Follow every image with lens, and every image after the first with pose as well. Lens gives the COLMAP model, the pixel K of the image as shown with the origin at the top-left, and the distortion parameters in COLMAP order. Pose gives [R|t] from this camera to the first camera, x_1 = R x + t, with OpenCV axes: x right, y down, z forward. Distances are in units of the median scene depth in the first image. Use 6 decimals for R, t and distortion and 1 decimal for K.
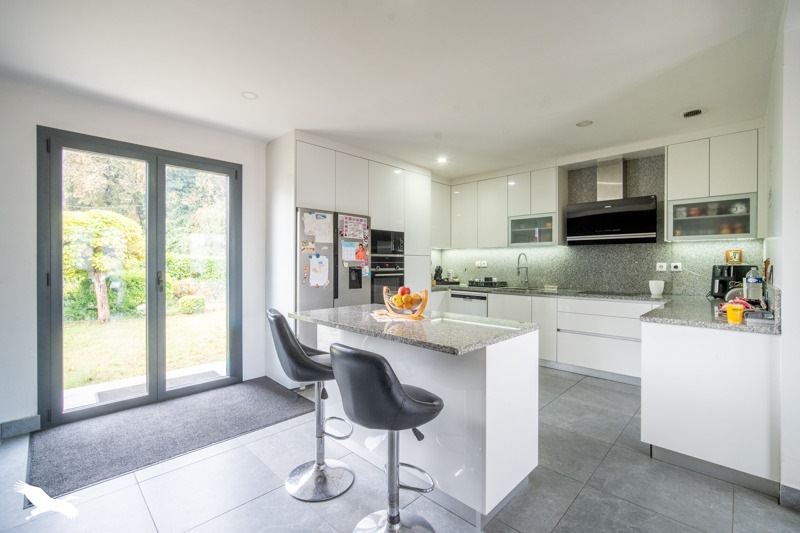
lens RADIAL K [[348.4, 0, 397.9], [0, 348.4, 270.1], [0, 0, 1]] dist [0.000913, -0.000118]
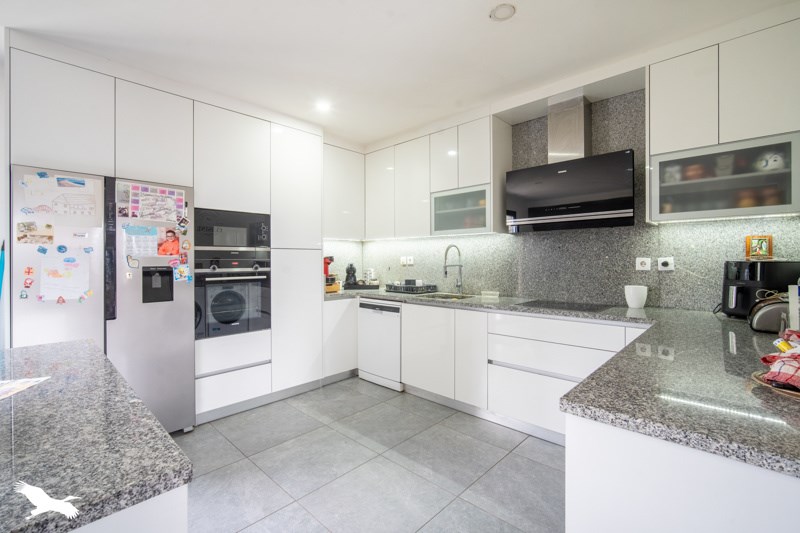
lens RADIAL K [[356.4, 0, 400.0], [0, 356.4, 266.5], [0, 0, 1]] dist [-0.001797, 0.000223]
pose [[0.999746, -0.006213, 0.021682, 0.293738], [0.006241, 0.999980, -0.001224, -0.006638], [-0.021674, 0.001359, 0.999764, 0.353981]]
